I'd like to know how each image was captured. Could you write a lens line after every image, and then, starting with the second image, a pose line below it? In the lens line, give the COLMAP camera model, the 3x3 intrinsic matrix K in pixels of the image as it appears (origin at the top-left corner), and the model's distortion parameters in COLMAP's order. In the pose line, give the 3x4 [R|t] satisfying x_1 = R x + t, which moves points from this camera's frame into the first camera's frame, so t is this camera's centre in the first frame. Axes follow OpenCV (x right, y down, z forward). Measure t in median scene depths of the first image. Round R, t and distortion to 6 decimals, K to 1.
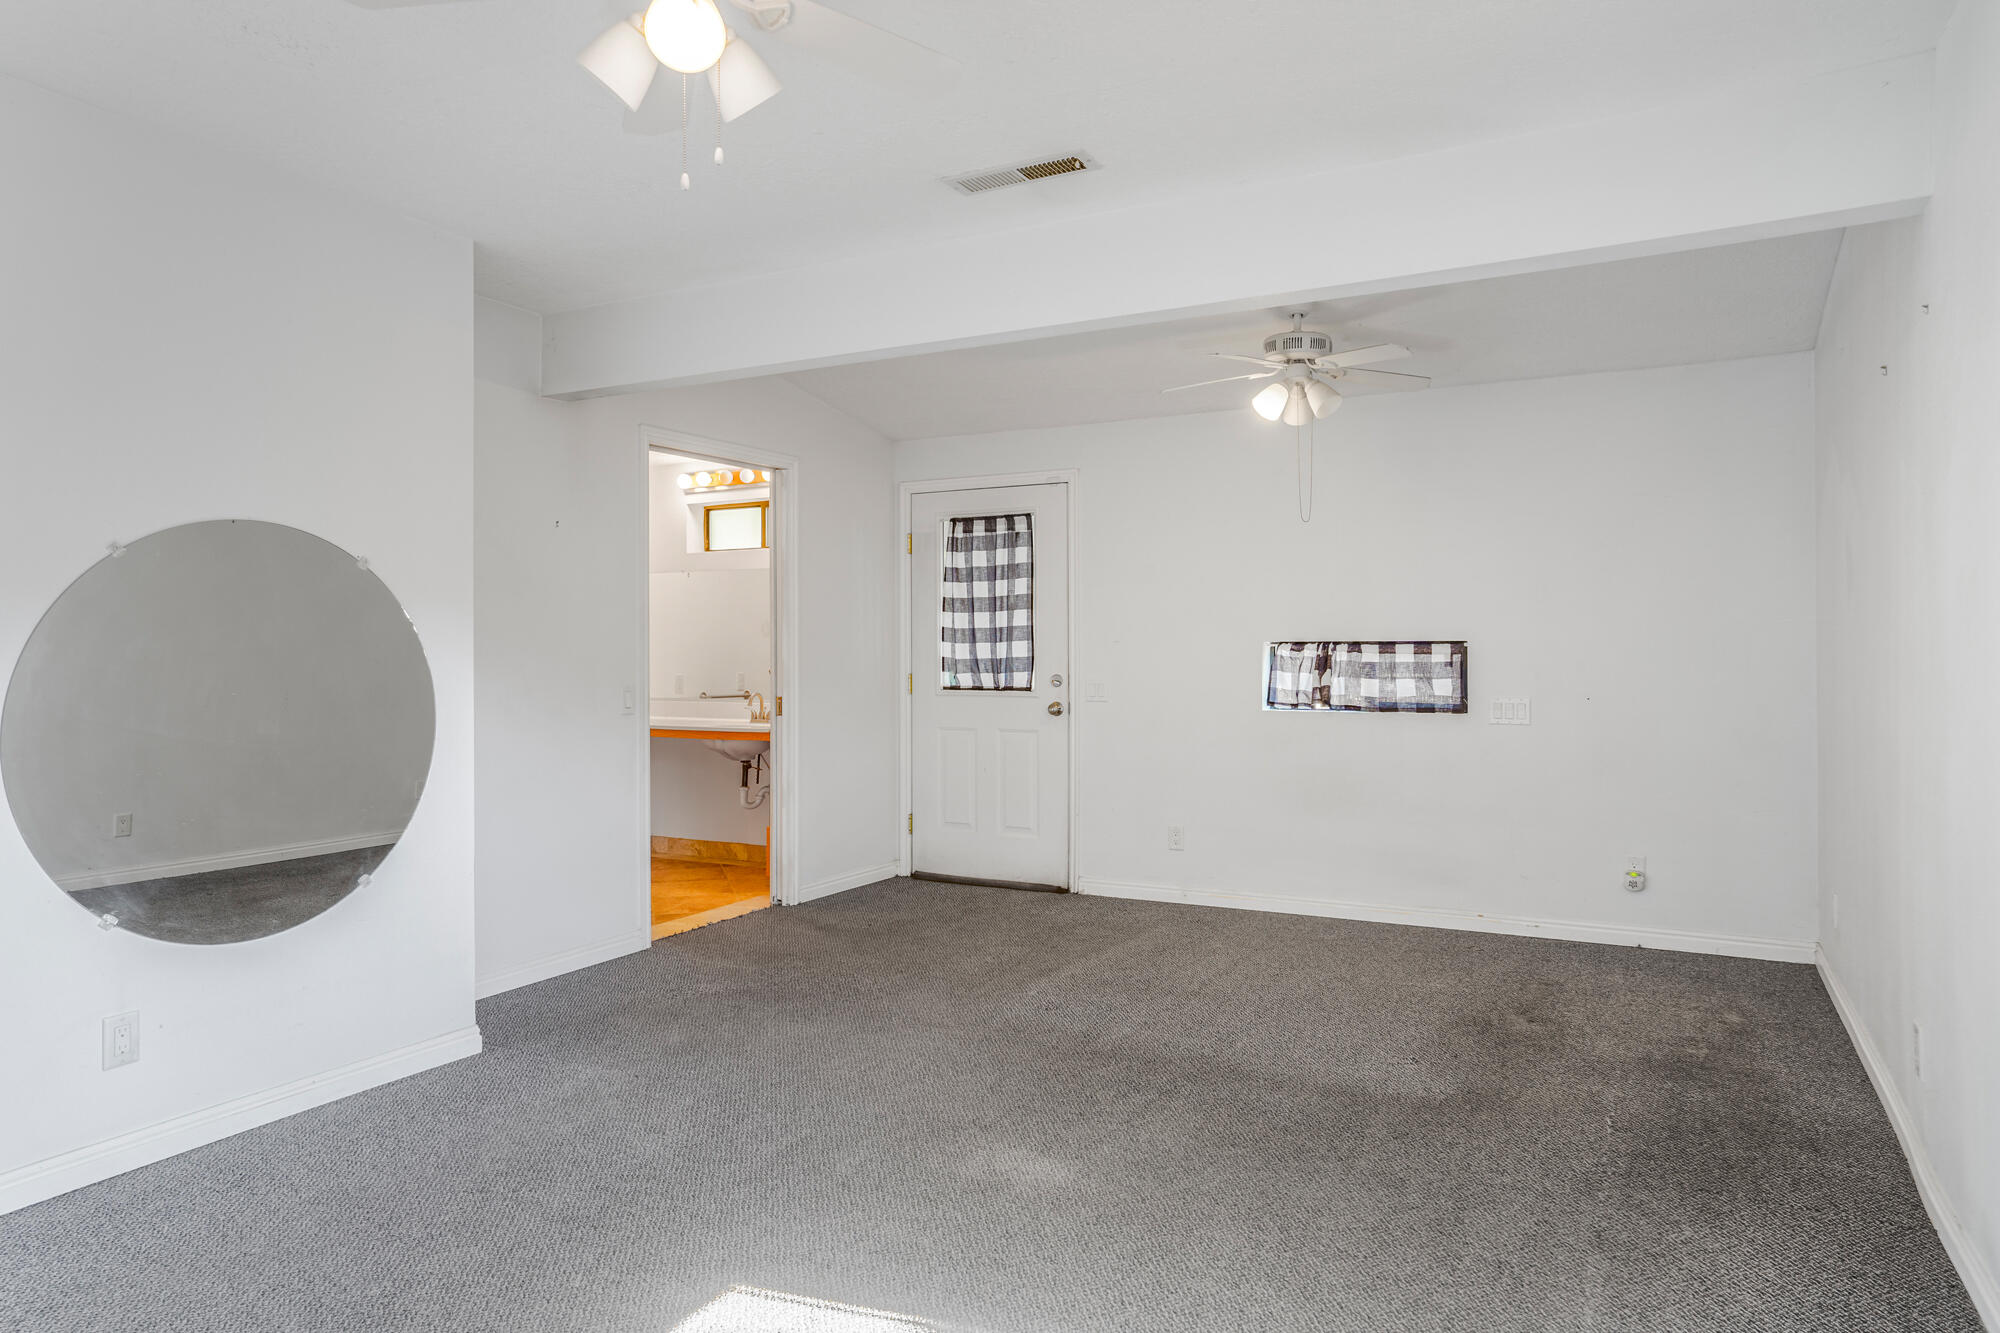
lens RADIAL K [[1253.4, 0, 996.8], [0, 1253.4, 655.3], [0, 0, 1]] dist [0.005992, 0.011262]
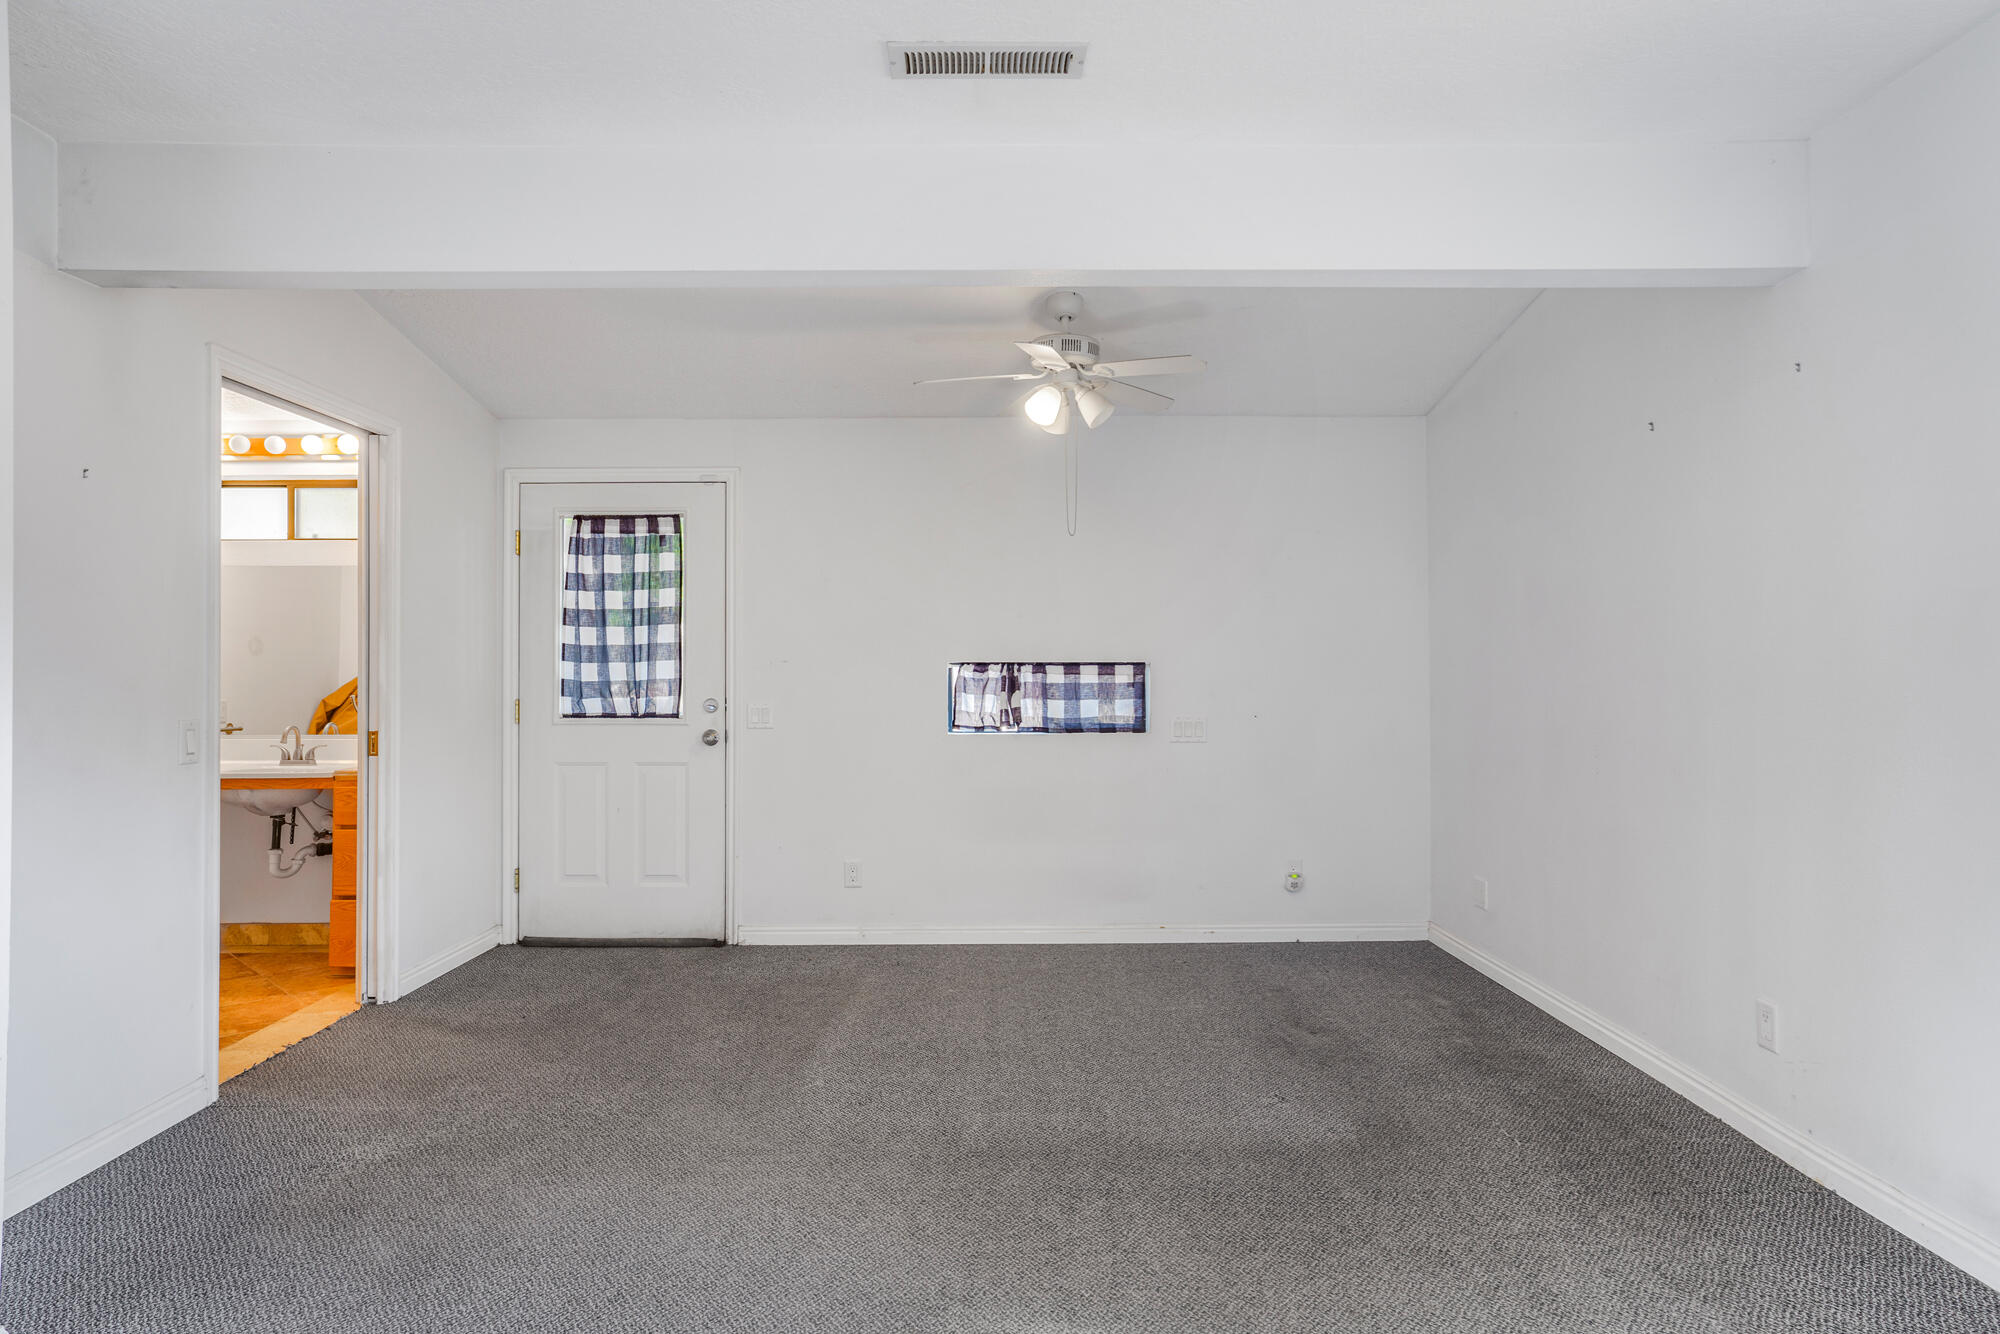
lens RADIAL K [[1159.3, 0, 1006.9], [0, 1159.3, 665.2], [0, 0, 1]] dist [-0.017971, 0.017845]
pose [[0.880236, 0.004317, 0.474516, -0.173693], [0.001348, 0.999932, -0.011599, 0.001651], [-0.474533, 0.010849, 0.880171, 0.203708]]
